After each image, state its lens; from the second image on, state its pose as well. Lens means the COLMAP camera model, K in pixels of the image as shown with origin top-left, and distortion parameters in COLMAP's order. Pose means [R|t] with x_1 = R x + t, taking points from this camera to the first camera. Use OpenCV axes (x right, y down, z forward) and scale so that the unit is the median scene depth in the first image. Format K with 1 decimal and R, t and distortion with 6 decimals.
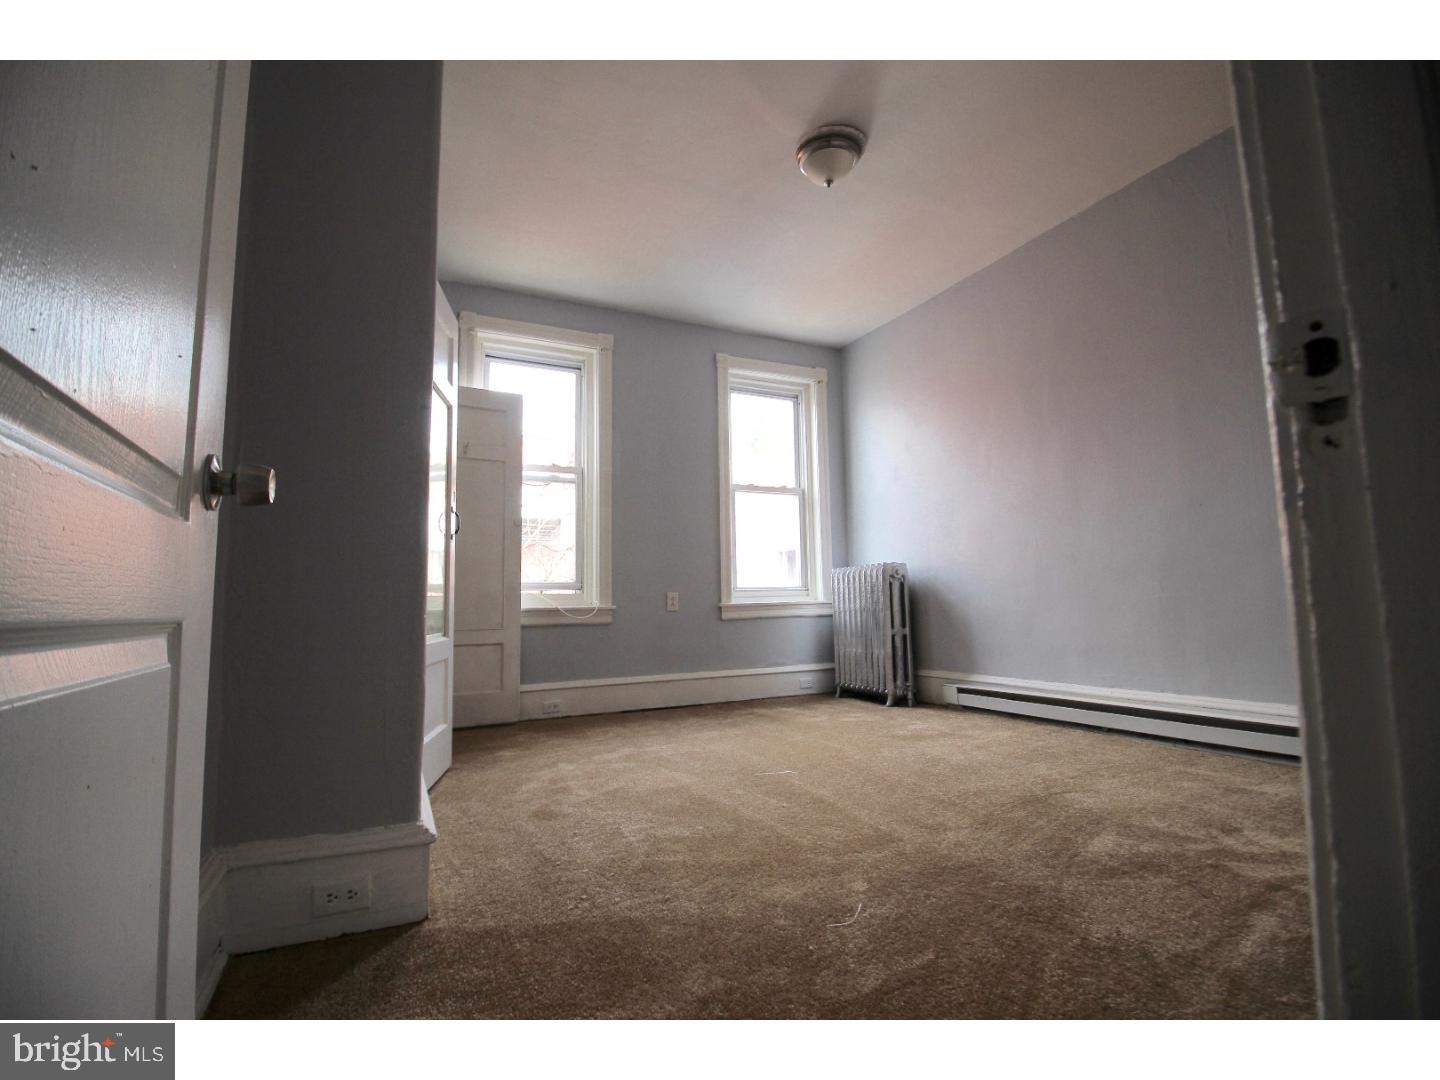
lens RADIAL K [[662.4, 0, 695.9], [0, 662.4, 536.6], [0, 0, 1]] dist [0.000697, -0.014836]
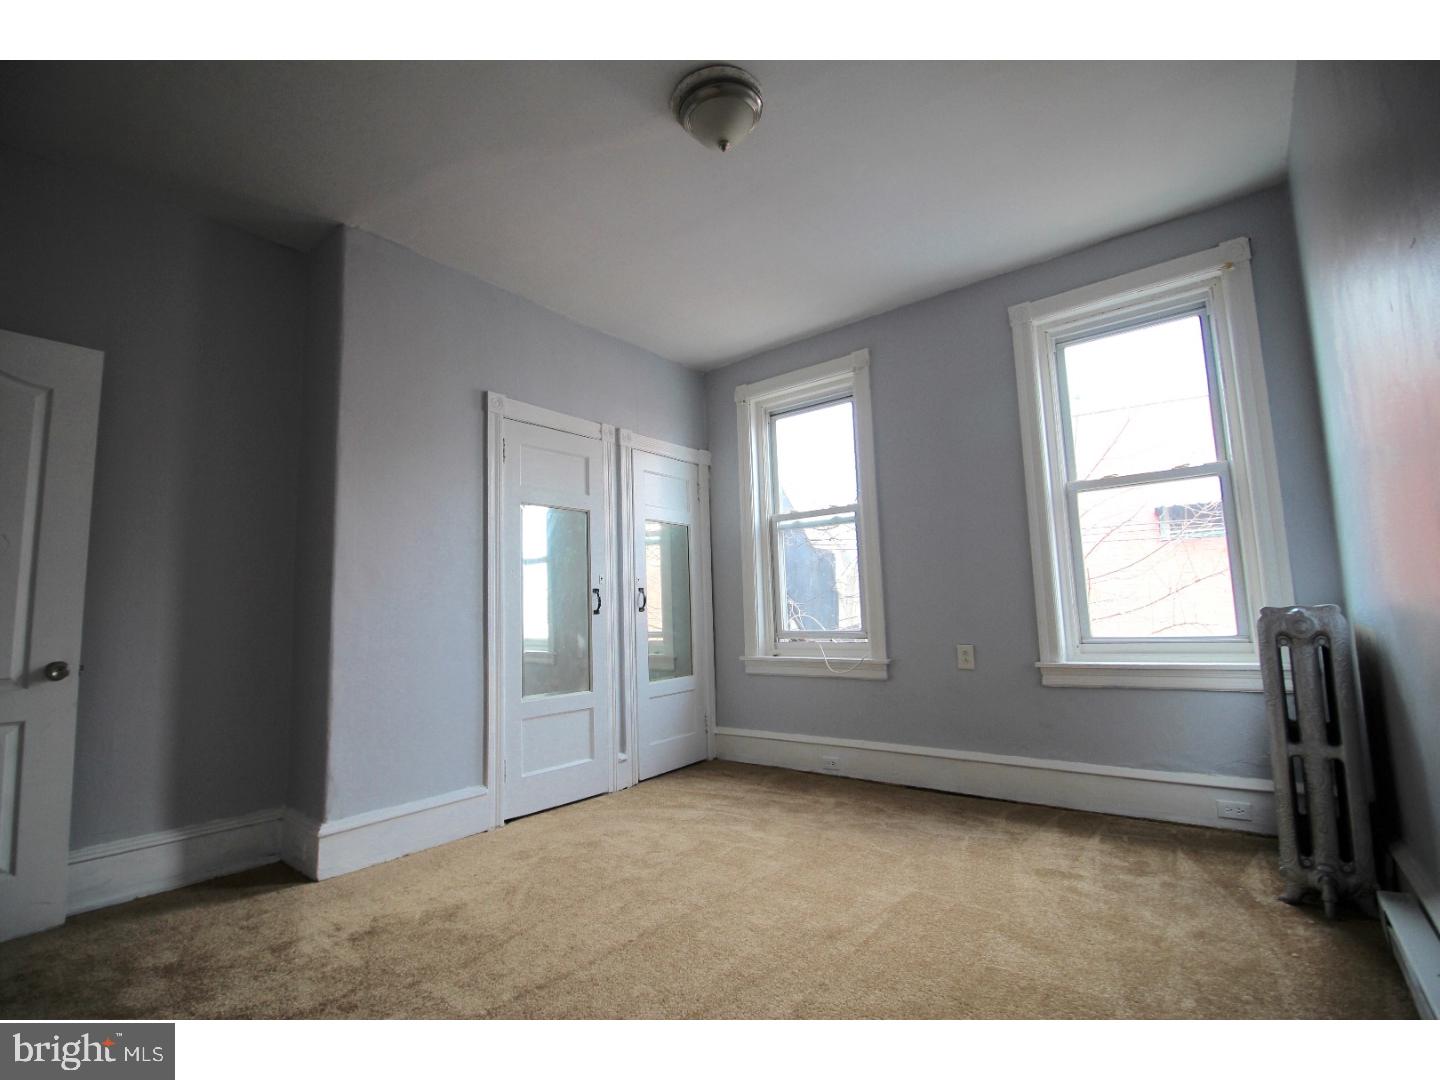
lens RADIAL K [[656.3, 0, 720.0], [0, 656.3, 540.0], [0, 0, 1]] dist [0.000259, -0.014728]
pose [[0.438621, -0.094909, -0.893646, 0.543019], [0.105793, 0.992946, -0.053530, -0.026640], [0.892423, -0.071062, 0.445568, 0.423262]]
